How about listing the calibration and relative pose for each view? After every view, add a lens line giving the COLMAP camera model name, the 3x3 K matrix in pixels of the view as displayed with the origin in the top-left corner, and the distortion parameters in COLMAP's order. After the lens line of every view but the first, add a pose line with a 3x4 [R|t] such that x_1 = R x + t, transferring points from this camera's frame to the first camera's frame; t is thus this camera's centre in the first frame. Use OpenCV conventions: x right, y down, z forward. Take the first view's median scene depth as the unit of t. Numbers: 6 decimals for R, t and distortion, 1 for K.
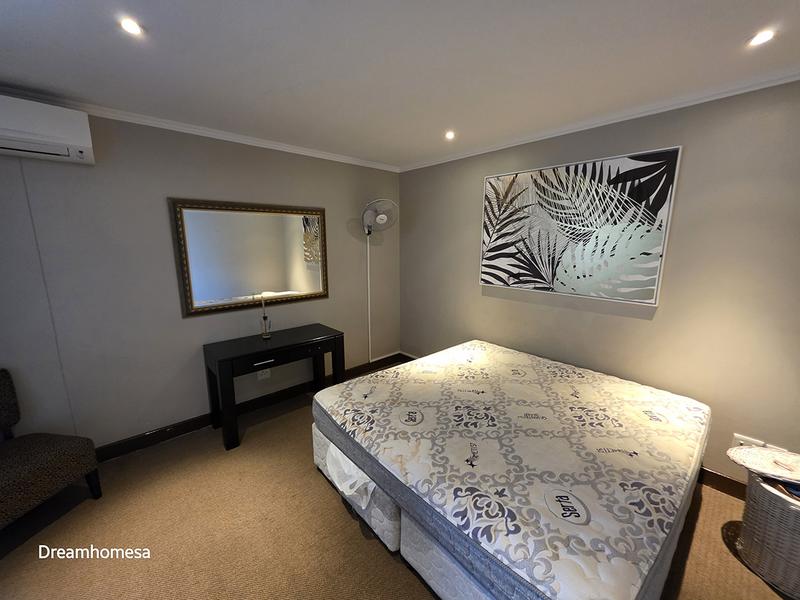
lens RADIAL K [[319.0, 0, 400.3], [0, 319.0, 298.8], [0, 0, 1]] dist [0.000264, -0.001383]
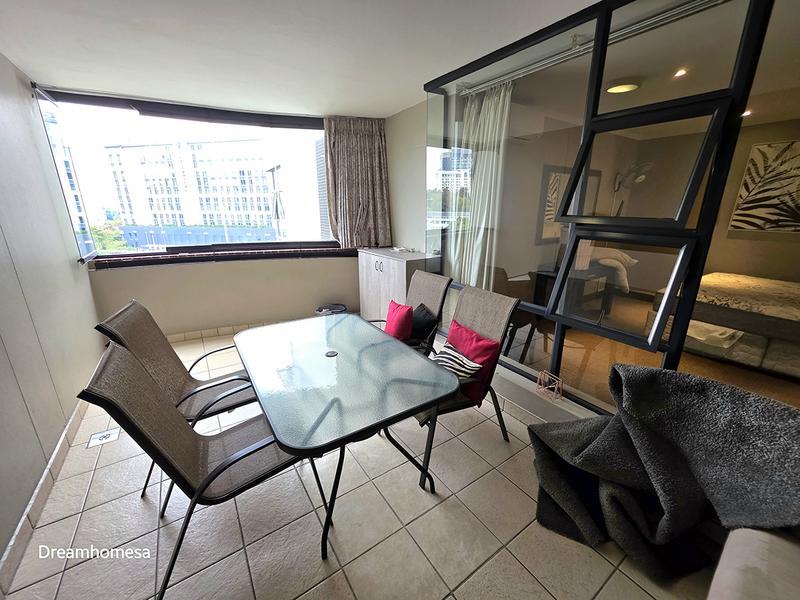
lens RADIAL K [[319.0, 0, 399.2], [0, 319.0, 299.6], [0, 0, 1]] dist [0.000264, -0.001383]
pose [[0.989988, 0.044433, -0.133973, -0.977010], [-0.030476, 0.994059, 0.104485, 0.157509], [0.137819, -0.099356, 0.985461, -0.547629]]
